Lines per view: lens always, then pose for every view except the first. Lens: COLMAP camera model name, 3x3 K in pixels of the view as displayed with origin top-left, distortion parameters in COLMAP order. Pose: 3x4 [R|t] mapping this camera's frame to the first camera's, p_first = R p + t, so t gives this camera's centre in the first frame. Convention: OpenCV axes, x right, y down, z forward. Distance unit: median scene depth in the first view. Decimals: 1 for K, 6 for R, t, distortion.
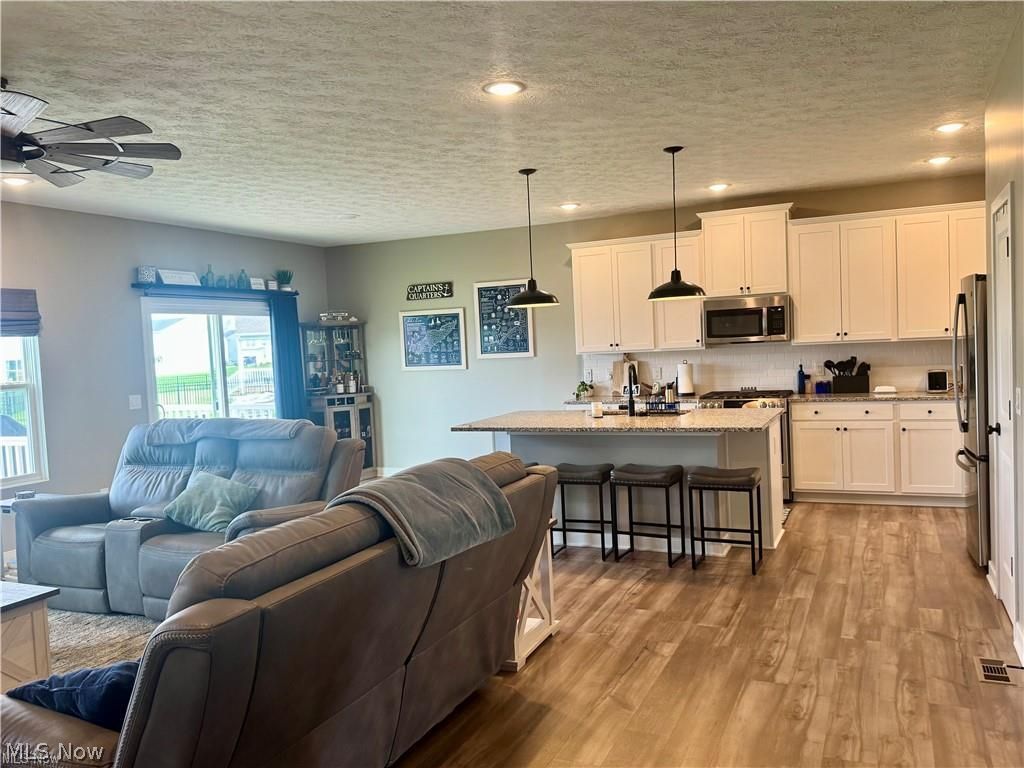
lens RADIAL K [[816.5, 0, 518.3], [0, 816.5, 402.8], [0, 0, 1]] dist [0.084149, -0.126131]
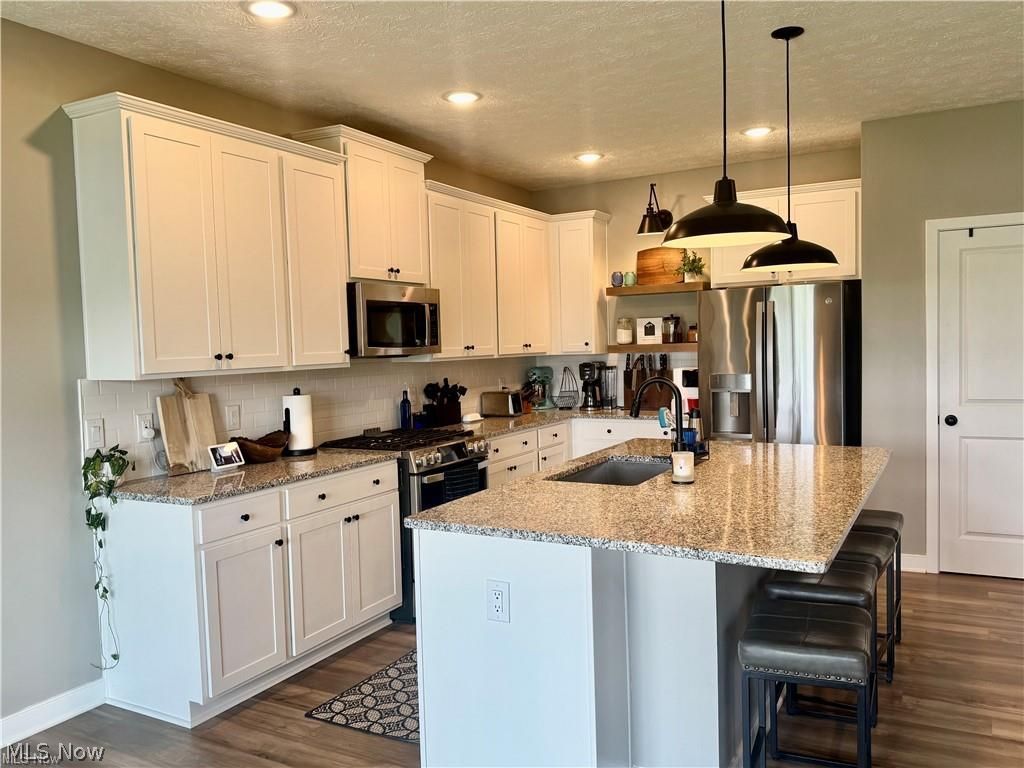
lens RADIAL K [[816.5, 0, 522.4], [0, 816.5, 389.6], [0, 0, 1]] dist [0.084149, -0.126131]
pose [[0.065661, -0.013681, 0.997748, -0.352172], [0.095034, 0.995447, 0.007396, -0.044699], [-0.993306, 0.094334, 0.066662, 0.890962]]
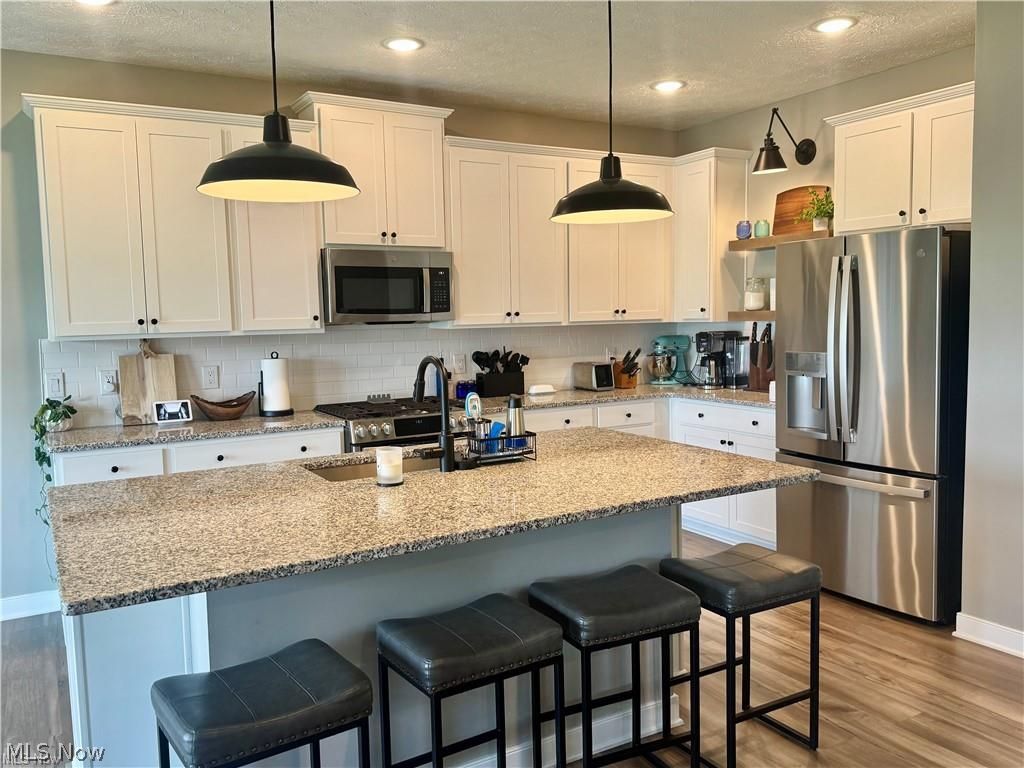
lens RADIAL K [[816.5, 0, 507.7], [0, 816.5, 379.8], [0, 0, 1]] dist [0.084149, -0.126131]
pose [[0.576574, -0.033332, 0.816365, -0.179340], [0.052047, 0.998637, 0.004015, -0.029420], [-0.815385, 0.040175, 0.577523, 0.593097]]
